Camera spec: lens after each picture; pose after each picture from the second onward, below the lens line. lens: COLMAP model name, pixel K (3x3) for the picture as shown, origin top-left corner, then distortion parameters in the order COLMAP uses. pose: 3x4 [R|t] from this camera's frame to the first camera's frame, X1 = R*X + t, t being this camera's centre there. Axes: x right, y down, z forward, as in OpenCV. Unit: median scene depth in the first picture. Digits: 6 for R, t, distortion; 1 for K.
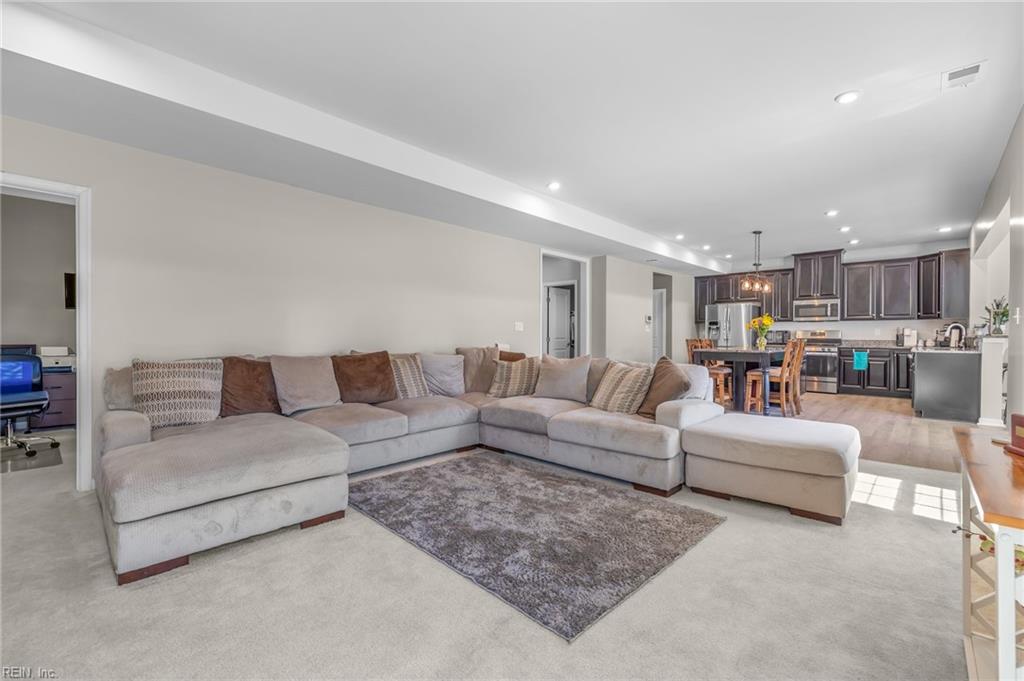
lens RADIAL K [[444.9, 0, 505.8], [0, 444.9, 338.8], [0, 0, 1]] dist [0.000872, -0.000067]
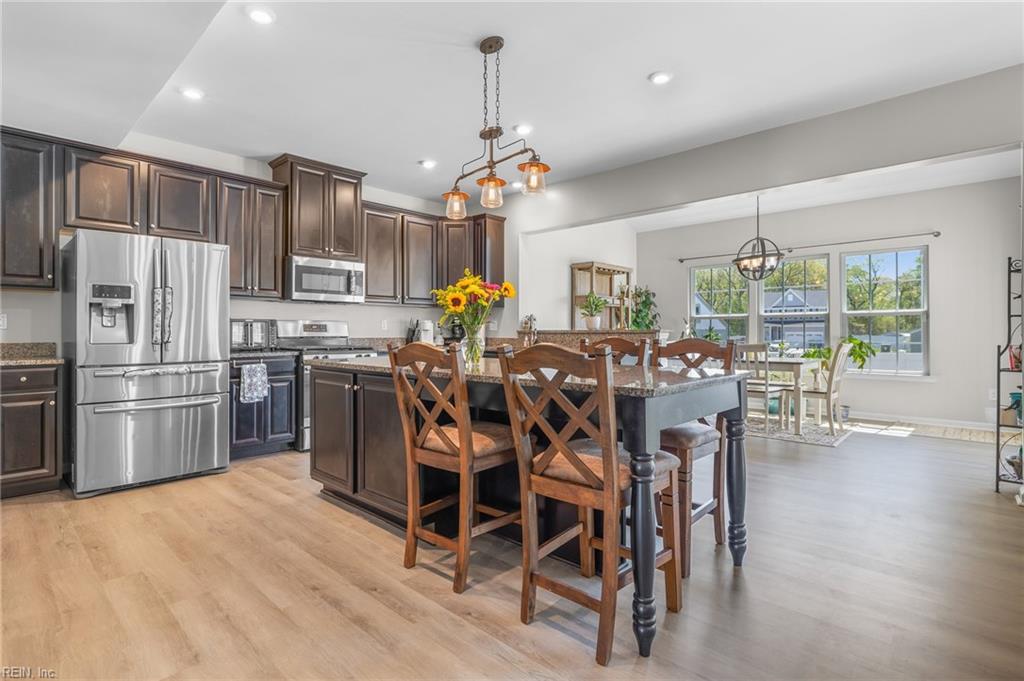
lens RADIAL K [[505.4, 0, 513.7], [0, 505.4, 328.4], [0, 0, 1]] dist [0.000309, -0.000399]
pose [[-0.003497, 0.004859, 0.999982, 0.129606], [0.009905, 0.999939, -0.004824, -0.005121], [-0.999945, 0.009888, -0.003545, 0.831323]]
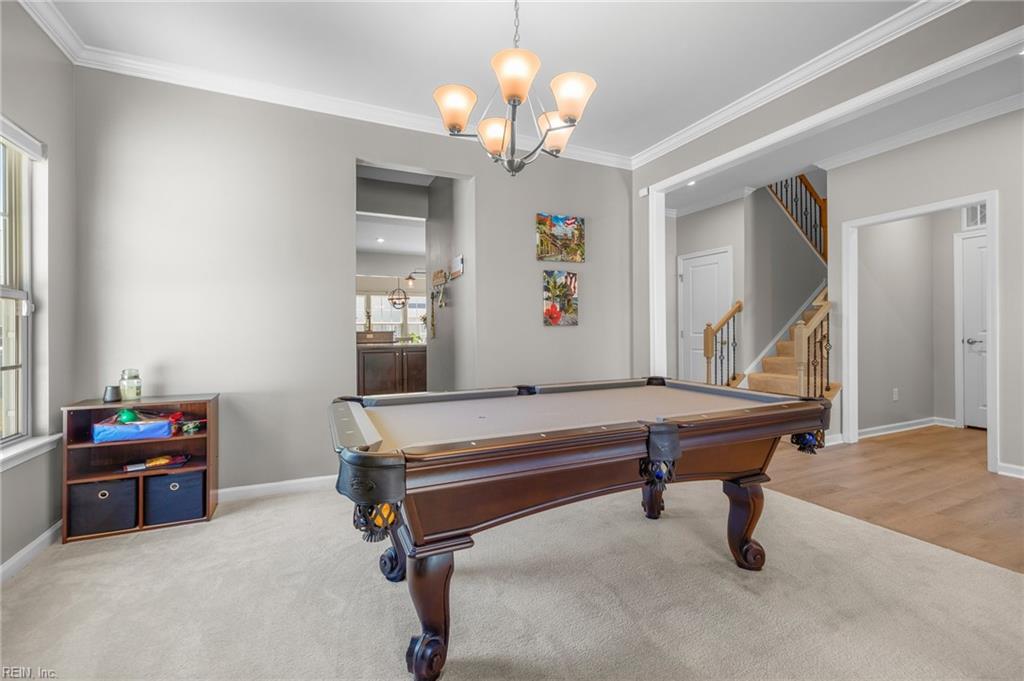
lens RADIAL K [[431.2, 0, 512.0], [0, 431.2, 340.5], [0, 0, 1]] dist [-0.017958, -0.000143]
pose [[-0.931131, -0.003853, 0.364664, 0.022115], [0.009396, 0.999359, 0.034552, -0.015541], [-0.364563, 0.035598, -0.930498, 1.582038]]
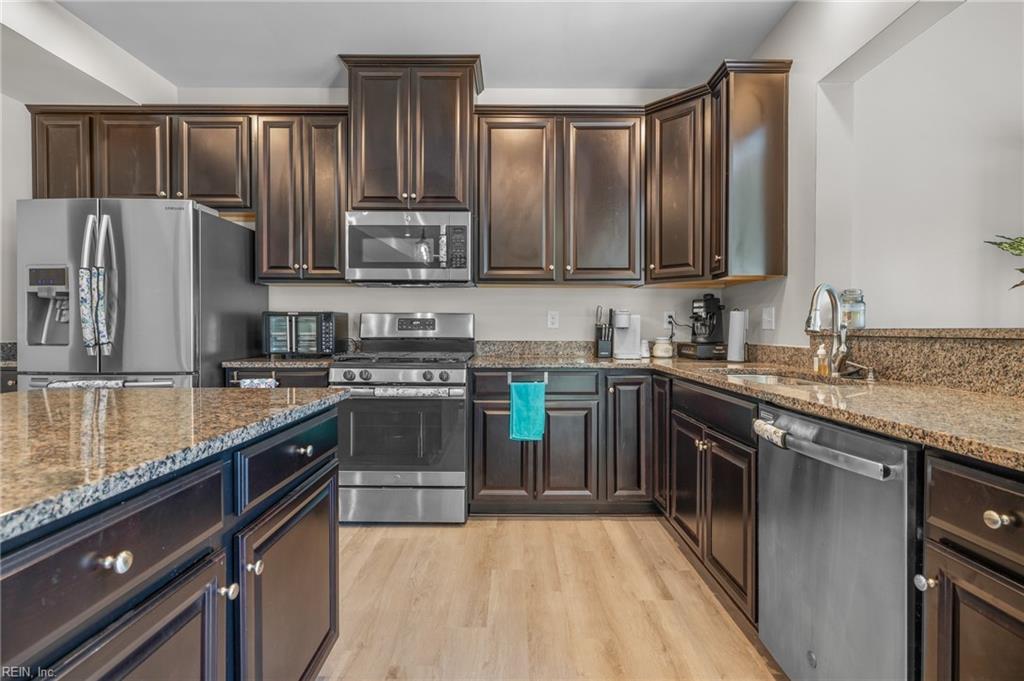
lens RADIAL K [[498.7, 0, 512.0], [0, 498.7, 333.2], [0, 0, 1]] dist [-0.000393, 0.000079]
pose [[0.728366, -0.005314, 0.685168, 0.536305], [0.004410, 0.999986, 0.003067, -0.005050], [-0.685174, 0.000788, 0.728379, 0.732747]]
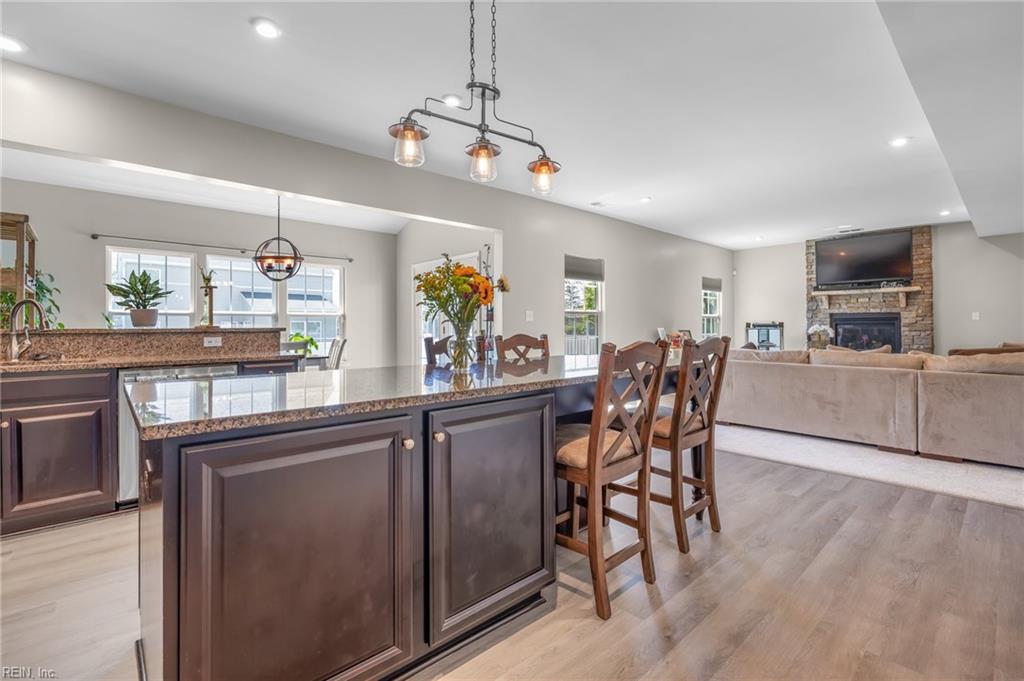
lens RADIAL K [[459.2, 0, 510.9], [0, 459.2, 322.2], [0, 0, 1]] dist [0.000027, -0.000049]
pose [[-0.996793, 0.004807, 0.079875, 0.440305], [0.004540, 0.999983, -0.003525, -0.007967], [-0.079891, -0.003151, -0.996799, 1.104829]]
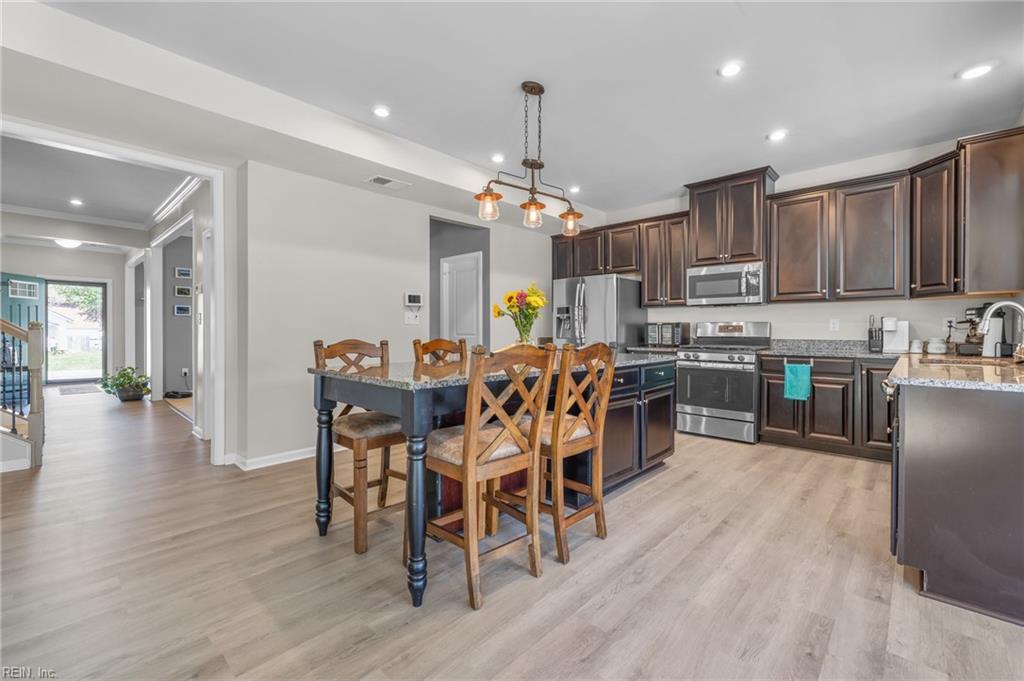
lens RADIAL K [[433.8, 0, 512.5], [0, 433.8, 332.8], [0, 0, 1]] dist [0.000416, 0.000335]
pose [[0.999992, 0.000080, 0.003890, 0.459036], [-0.000067, 0.999995, -0.003307, -0.004039], [-0.003891, 0.003307, 0.999987, 0.495629]]
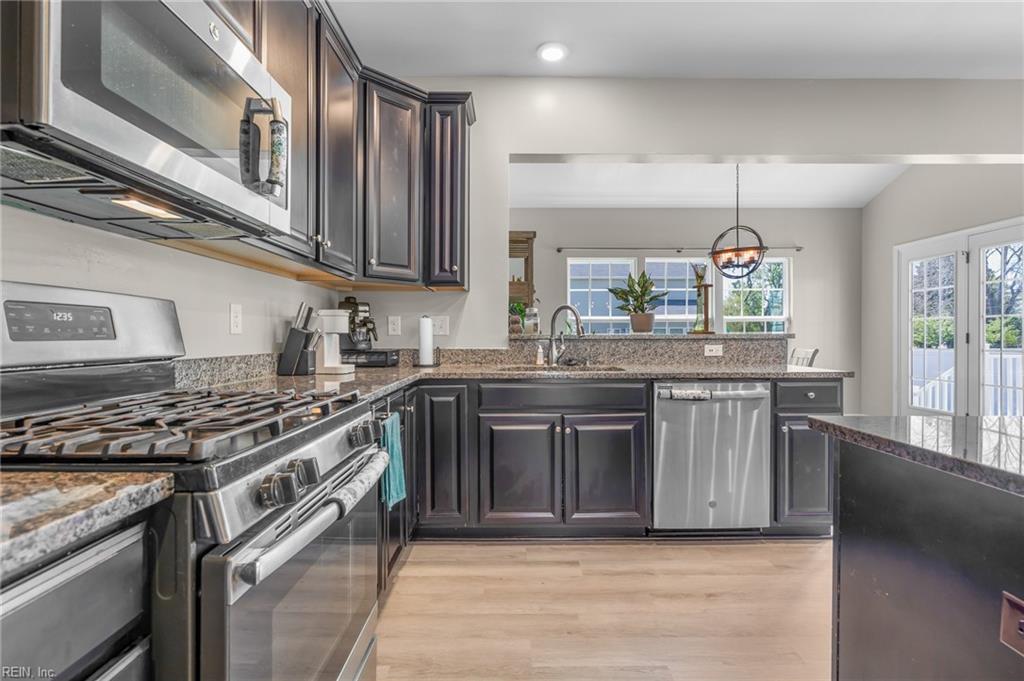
lens RADIAL K [[485.5, 0, 512.0], [0, 485.5, 340.5], [0, 0, 1]] dist [-0.002734, -0.000181]
pose [[-0.688278, -0.007433, 0.725409, 0.581836], [0.006614, 0.999842, 0.016520, -0.007511], [-0.725417, 0.016168, -0.688120, 1.075753]]
